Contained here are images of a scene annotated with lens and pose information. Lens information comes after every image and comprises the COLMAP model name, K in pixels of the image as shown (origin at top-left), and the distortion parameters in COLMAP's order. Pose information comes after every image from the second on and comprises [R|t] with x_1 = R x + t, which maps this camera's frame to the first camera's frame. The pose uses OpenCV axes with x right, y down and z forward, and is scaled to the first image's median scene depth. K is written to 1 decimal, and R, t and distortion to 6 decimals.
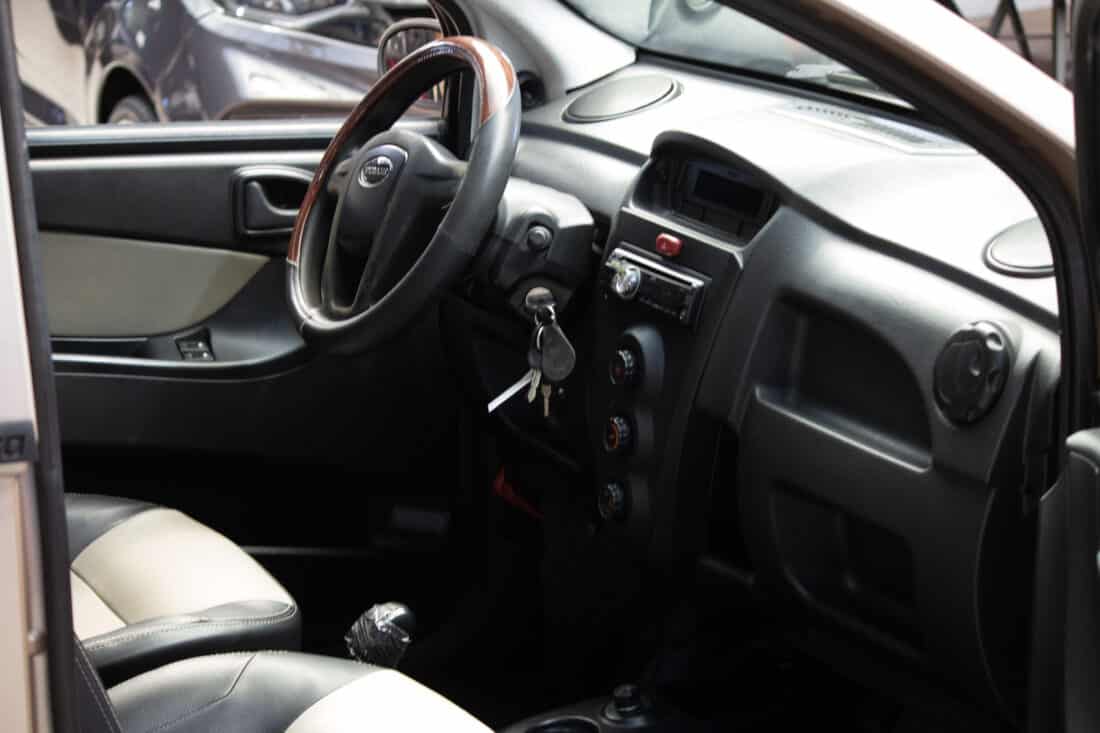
lens RADIAL K [[3060.4, 0, 550.0], [0, 3060.4, 366.5], [0, 0, 1]] dist [-0.383023, 1.864657]
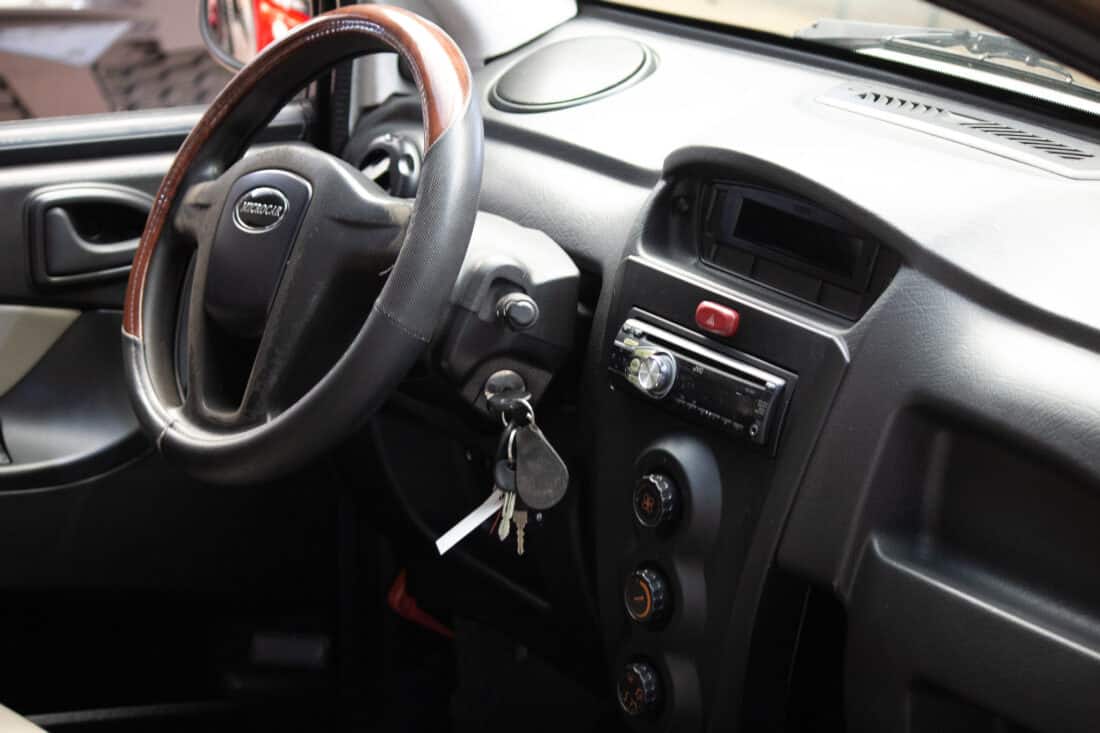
lens RADIAL K [[3060.4, 0, 550.0], [0, 3060.4, 366.5], [0, 0, 1]] dist [-0.383023, 1.864657]
pose [[0.990680, -0.039966, 0.130215, -0.084305], [0.031784, 0.997423, 0.064318, -0.071662], [-0.132450, -0.059579, 0.989397, 0.320073]]
